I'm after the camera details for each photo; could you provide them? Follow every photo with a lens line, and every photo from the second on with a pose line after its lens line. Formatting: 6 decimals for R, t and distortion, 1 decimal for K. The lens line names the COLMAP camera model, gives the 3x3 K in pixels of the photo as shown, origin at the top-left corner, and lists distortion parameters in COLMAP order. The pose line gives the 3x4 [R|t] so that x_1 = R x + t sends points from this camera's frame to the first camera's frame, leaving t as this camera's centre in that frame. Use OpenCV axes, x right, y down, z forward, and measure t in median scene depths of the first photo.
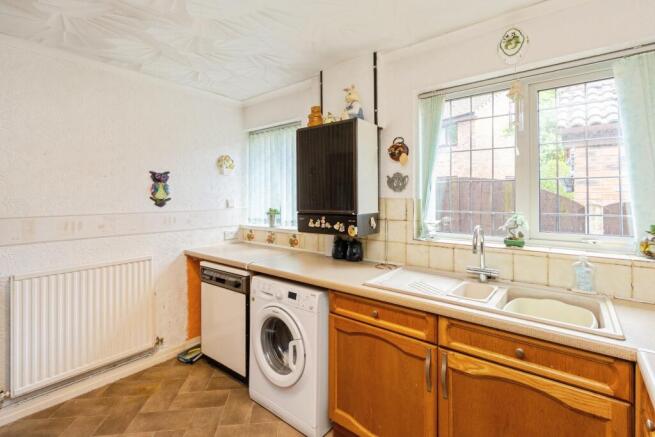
lens RADIAL K [[297.6, 0, 328.1], [0, 297.6, 200.6], [0, 0, 1]] dist [0.000909, 0.000093]
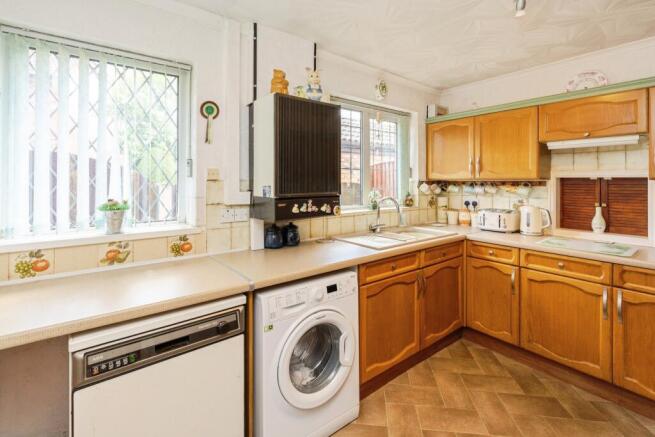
lens RADIAL K [[302.5, 0, 328.5], [0, 302.5, 182.9], [0, 0, 1]] dist [-0.002792, -0.000275]
pose [[0.229086, -0.006135, 0.973387, -0.910752], [0.008301, 0.999956, 0.004348, -0.002058], [-0.973371, 0.007084, 0.229127, 0.723965]]
